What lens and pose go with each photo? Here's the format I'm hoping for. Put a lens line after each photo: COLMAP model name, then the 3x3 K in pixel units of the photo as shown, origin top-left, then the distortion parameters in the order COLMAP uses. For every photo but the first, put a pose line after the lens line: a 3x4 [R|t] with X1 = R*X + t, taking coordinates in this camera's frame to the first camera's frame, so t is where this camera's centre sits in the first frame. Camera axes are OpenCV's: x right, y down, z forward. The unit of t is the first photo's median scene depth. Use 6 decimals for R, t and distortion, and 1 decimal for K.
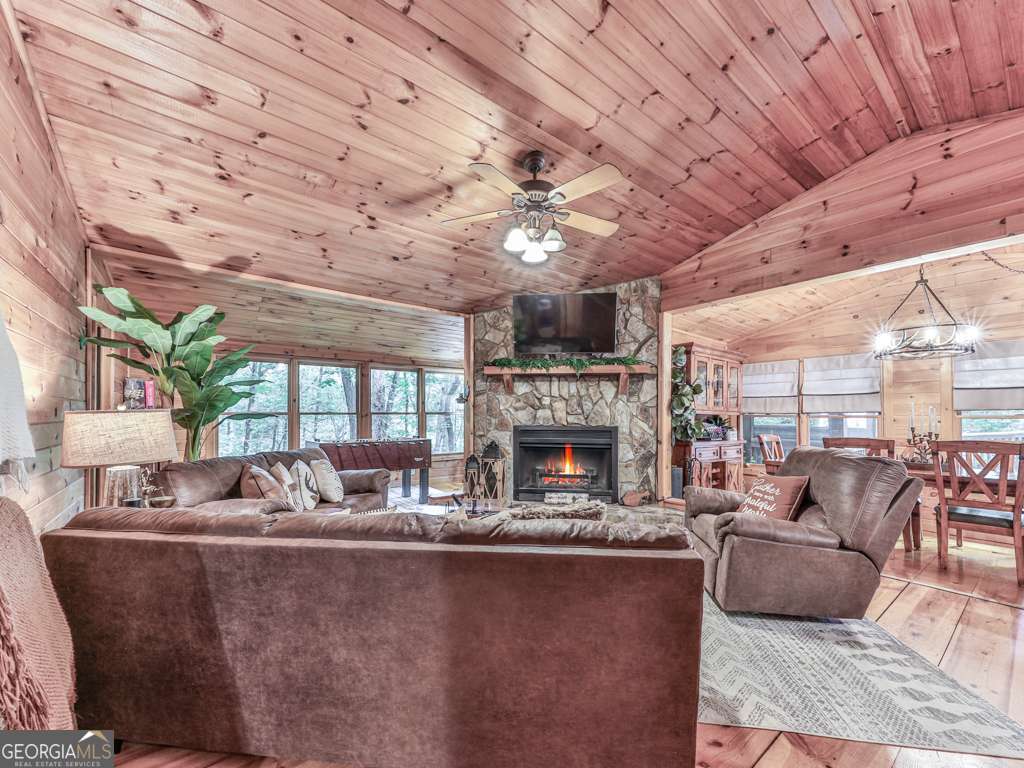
lens RADIAL K [[406.8, 0, 515.3], [0, 406.8, 411.5], [0, 0, 1]] dist [0.014823, -0.002690]
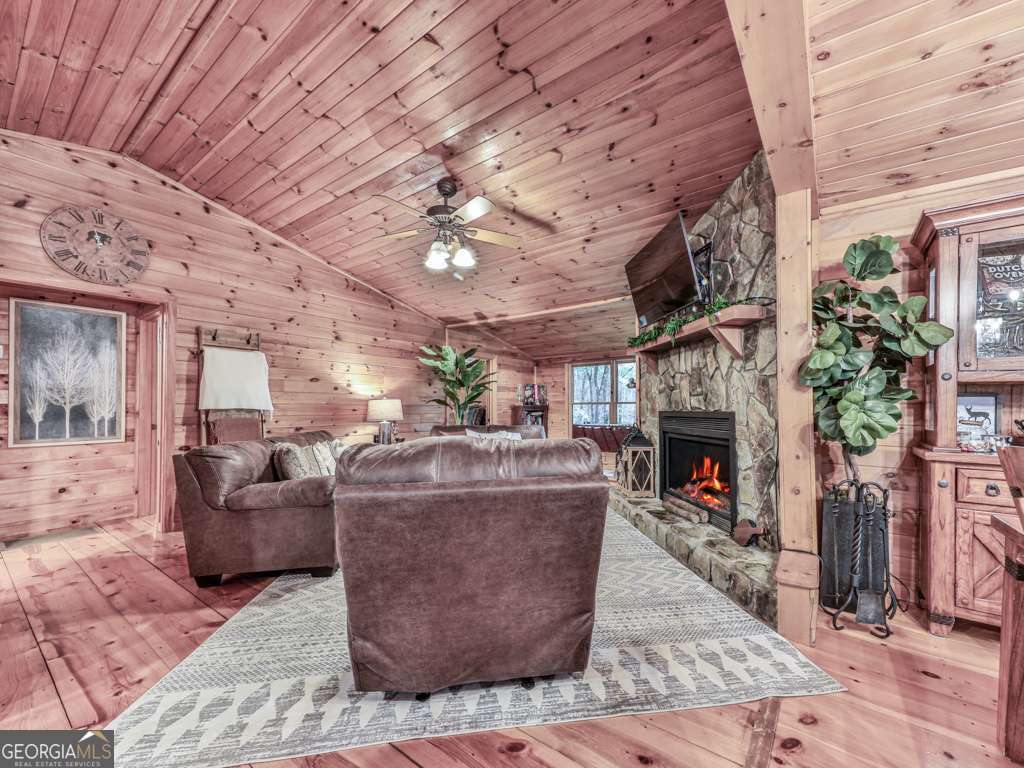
lens RADIAL K [[406.8, 0, 542.4], [0, 406.8, 404.8], [0, 0, 1]] dist [0.014823, -0.002690]
pose [[0.303571, -0.014412, -0.952700, 0.762287], [0.006186, 0.999894, -0.013155, 0.032622], [0.952789, -0.001900, 0.303628, 0.532505]]
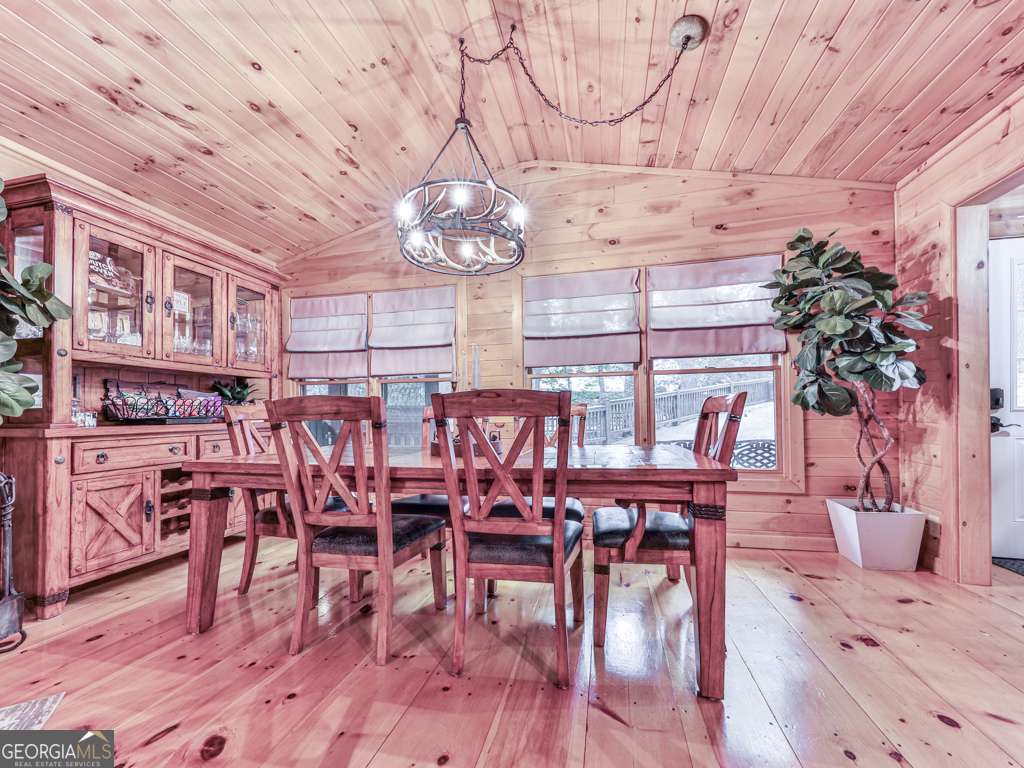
lens RADIAL K [[406.8, 0, 516.4], [0, 406.8, 406.3], [0, 0, 1]] dist [0.014823, -0.002690]
pose [[0.774973, -0.011163, 0.631895, 0.566987], [0.007772, 0.999937, 0.008134, 0.057550], [-0.631946, -0.001393, 0.775011, 0.426422]]
